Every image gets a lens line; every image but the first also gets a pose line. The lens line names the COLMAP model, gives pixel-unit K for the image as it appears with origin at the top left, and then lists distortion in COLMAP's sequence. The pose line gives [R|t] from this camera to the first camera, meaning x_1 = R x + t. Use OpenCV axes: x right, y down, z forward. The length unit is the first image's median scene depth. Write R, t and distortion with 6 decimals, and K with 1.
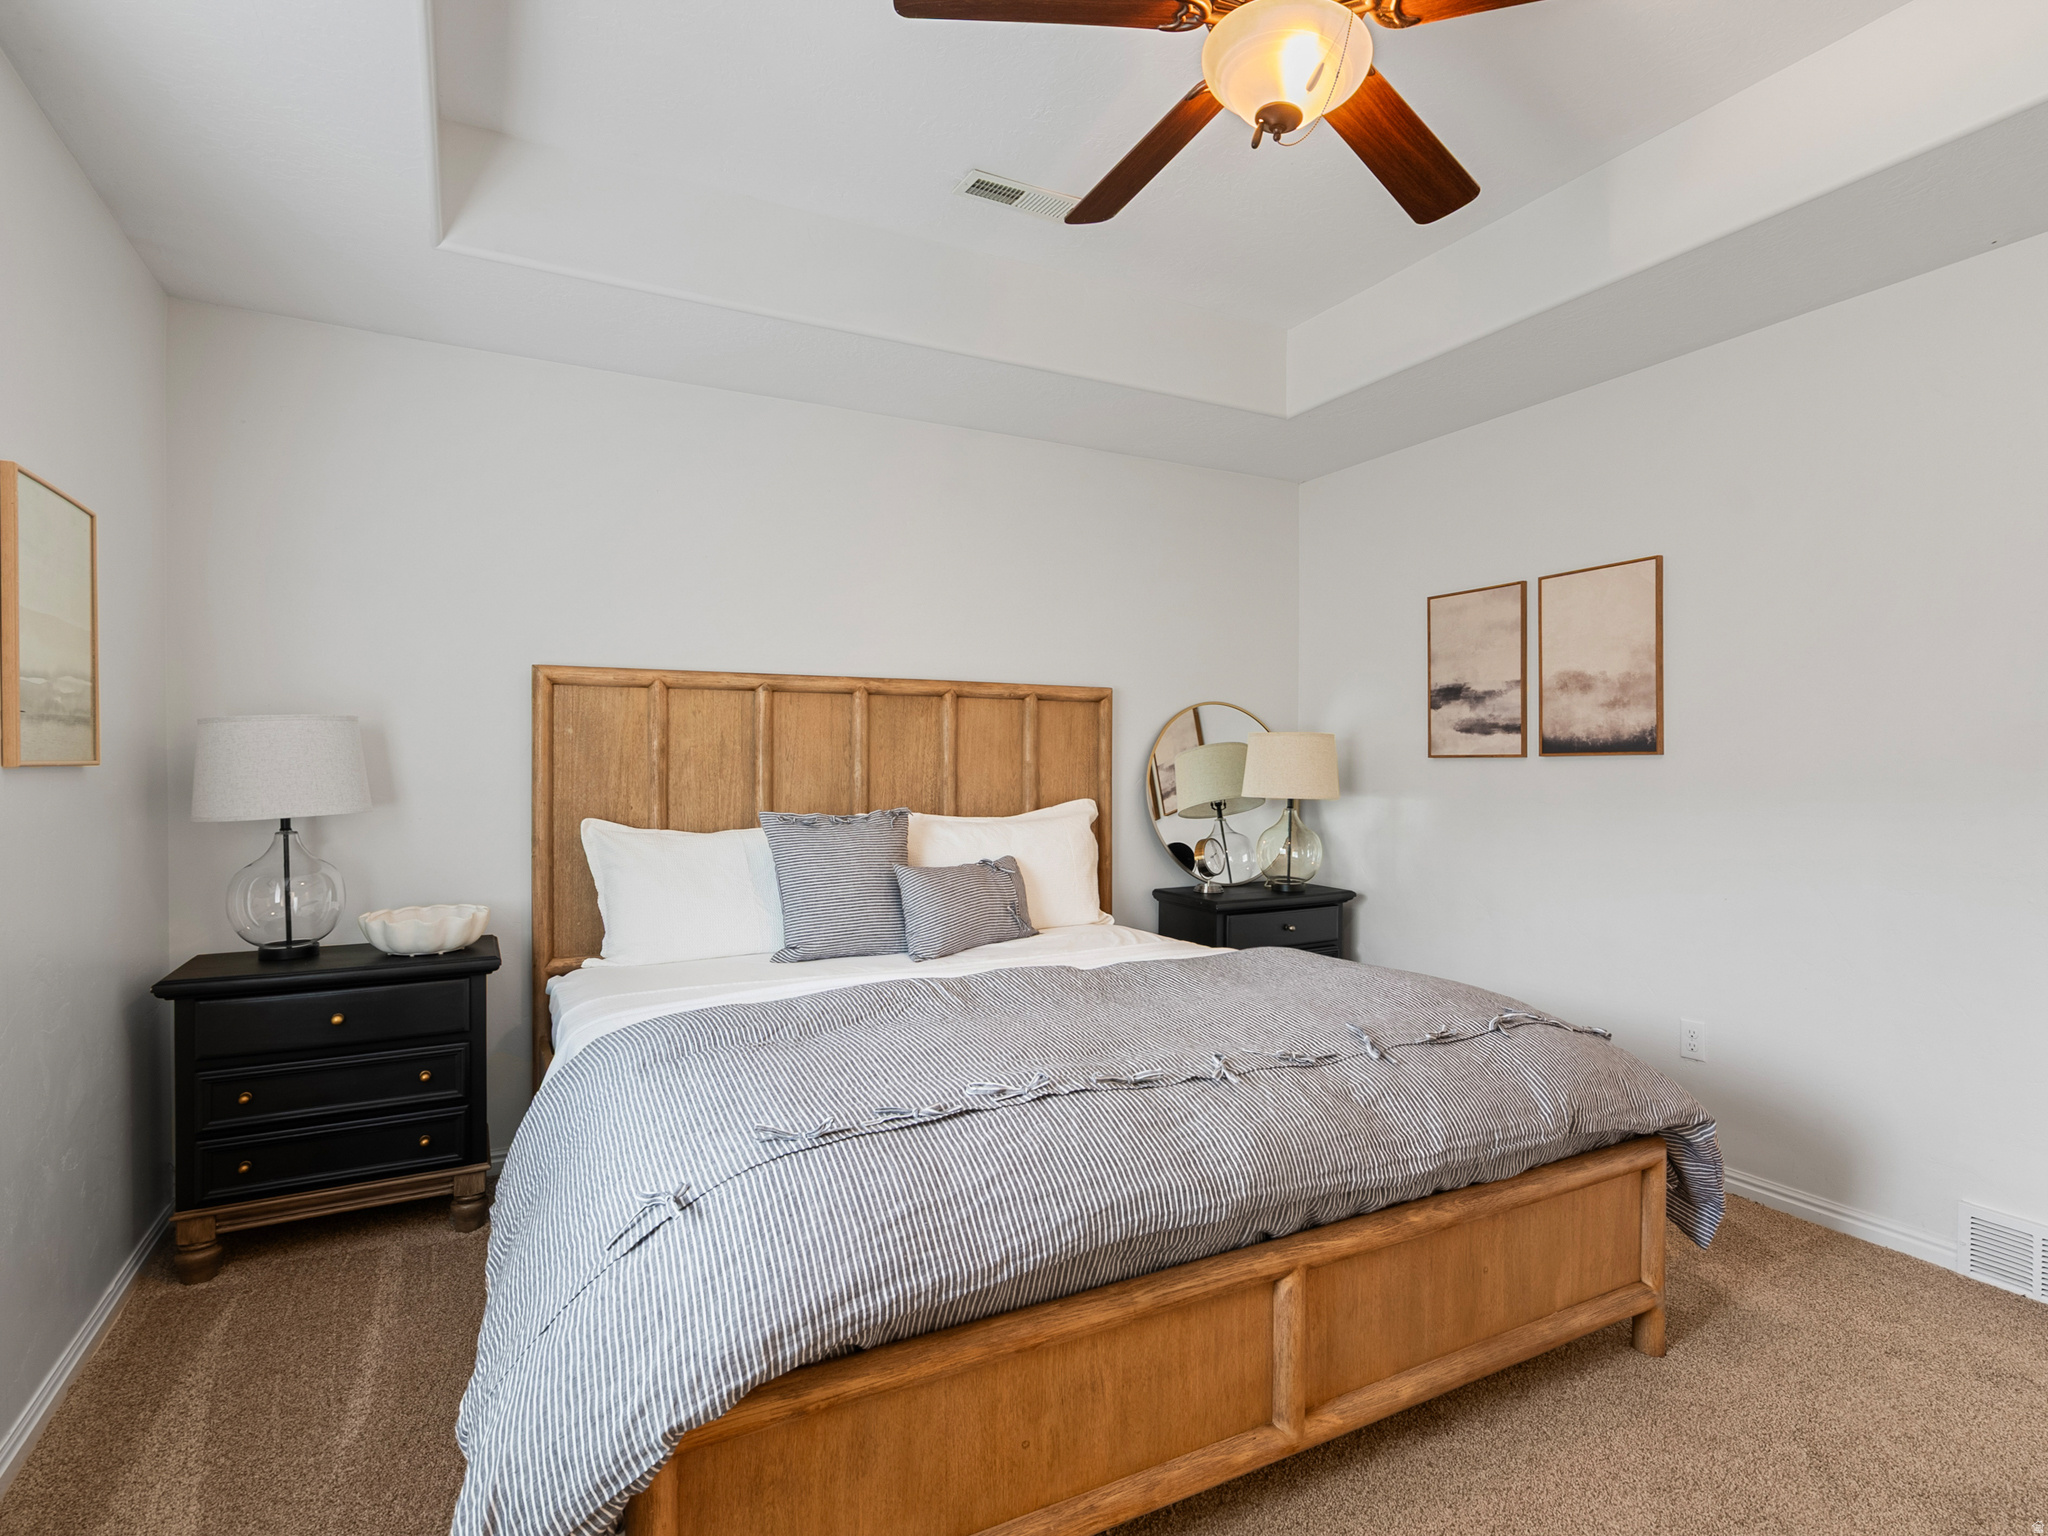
lens RADIAL K [[1051.4, 0, 1023.9], [0, 1051.4, 761.6], [0, 0, 1]] dist [-0.007388, 0.002100]
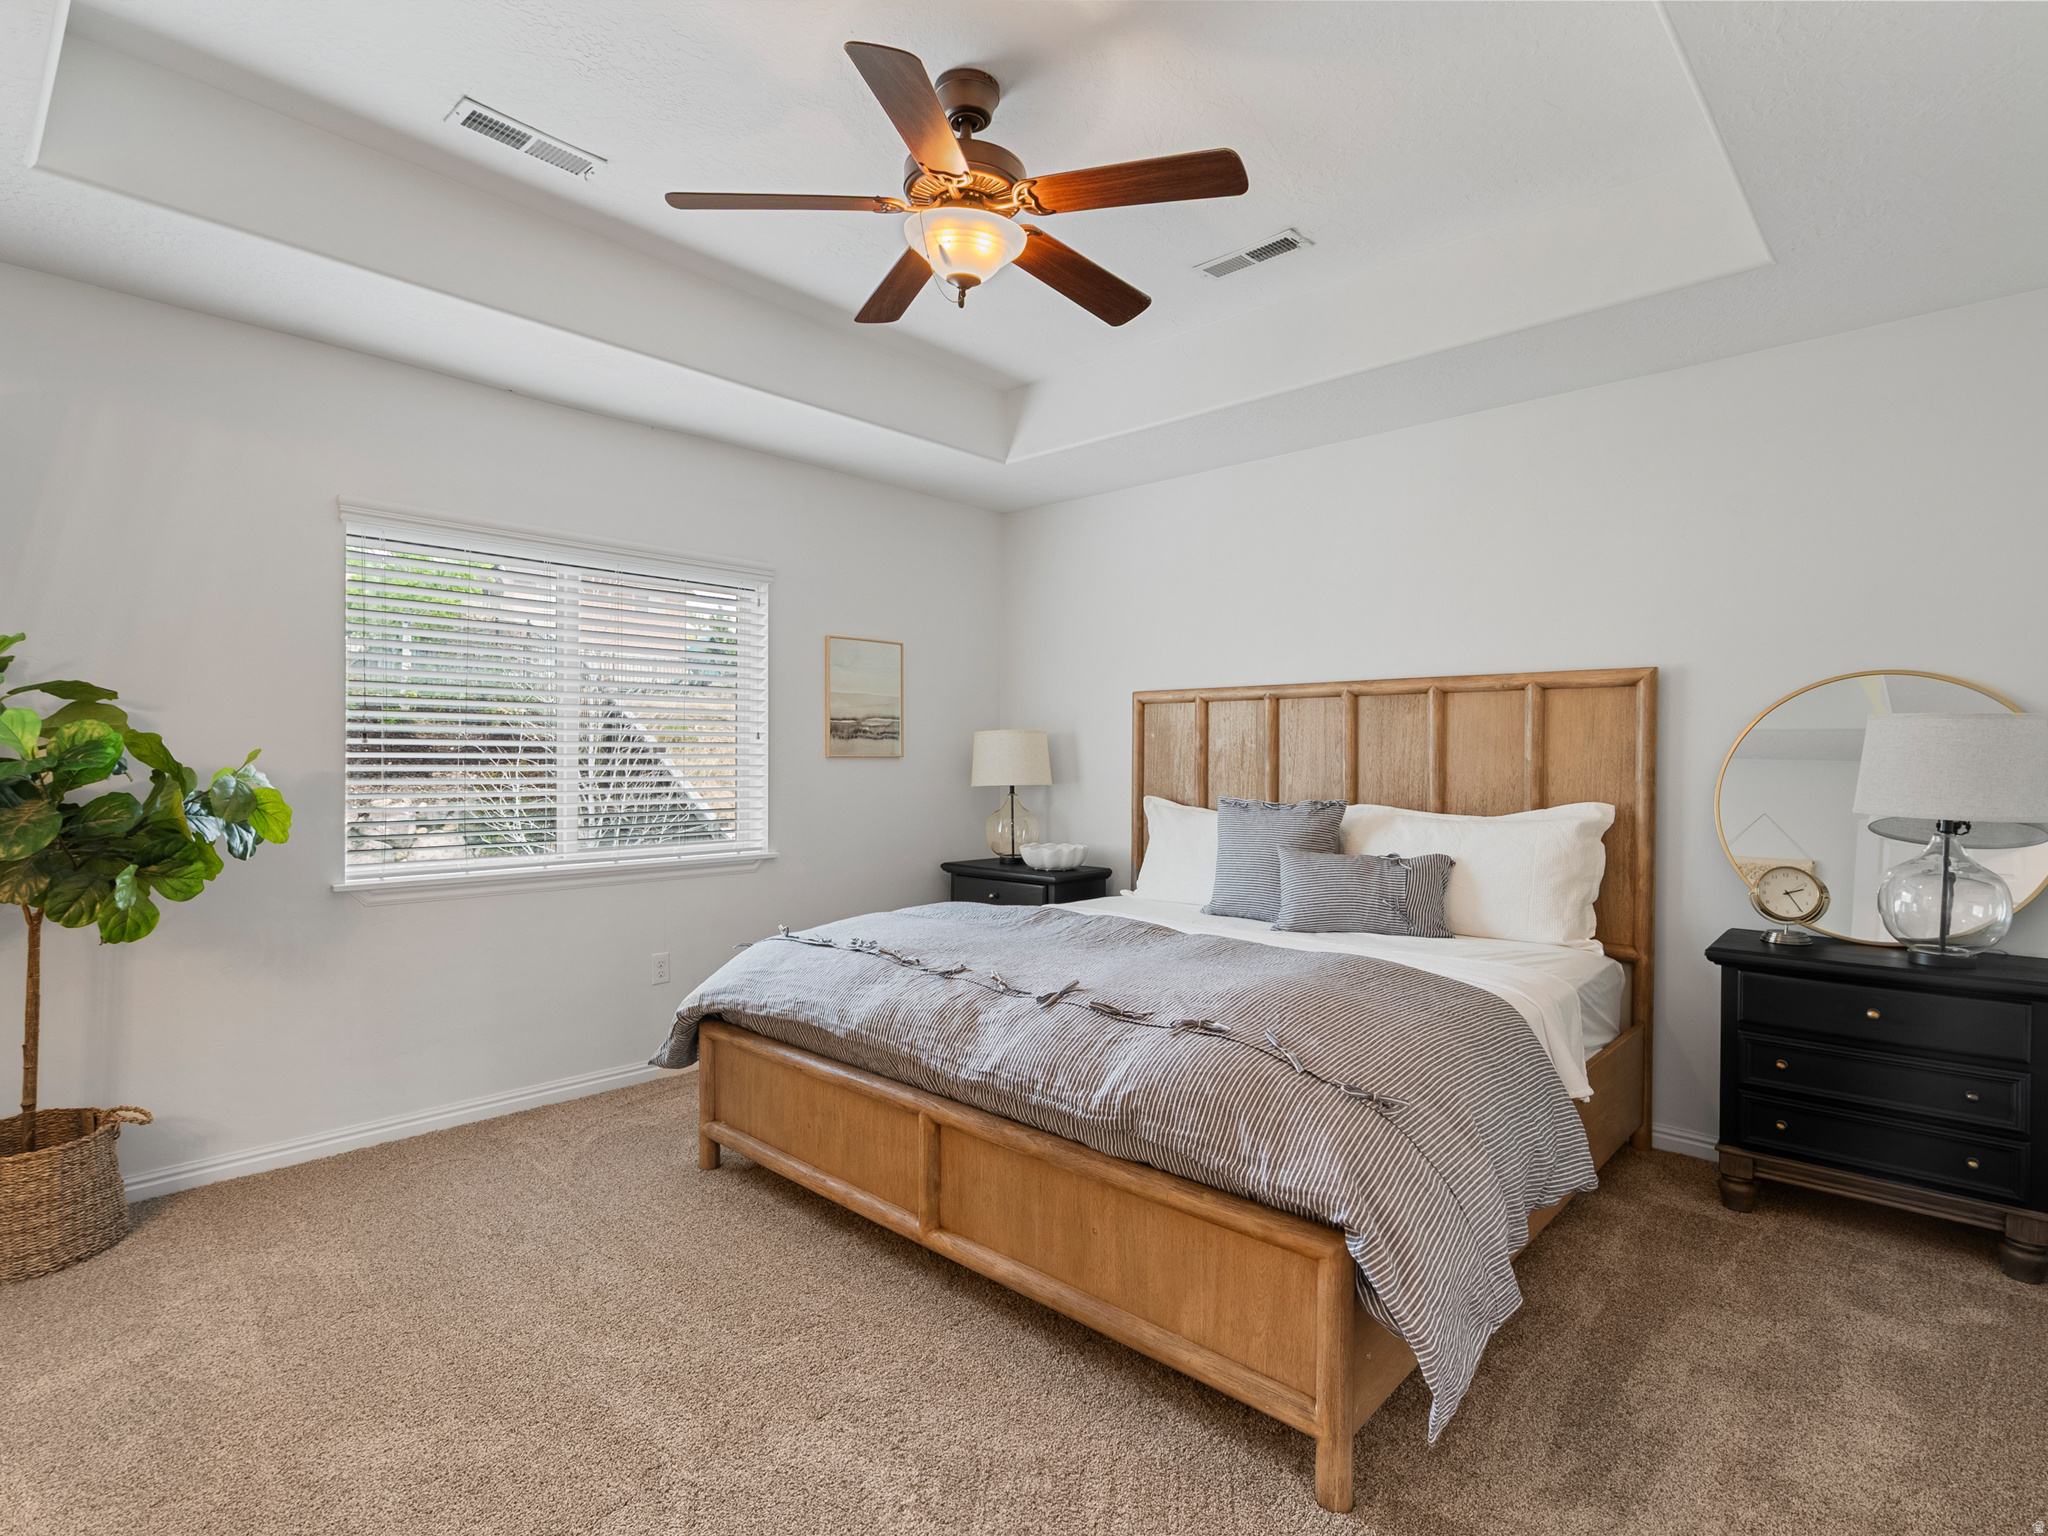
lens RADIAL K [[1051.4, 0, 1030.3], [0, 1051.4, 765.9], [0, 0, 1]] dist [-0.007388, 0.002100]
pose [[0.321972, 0.007840, -0.946717, 0.811805], [-0.006043, 0.999962, 0.006226, 0.004146], [0.946730, 0.003717, 0.322007, 0.338790]]
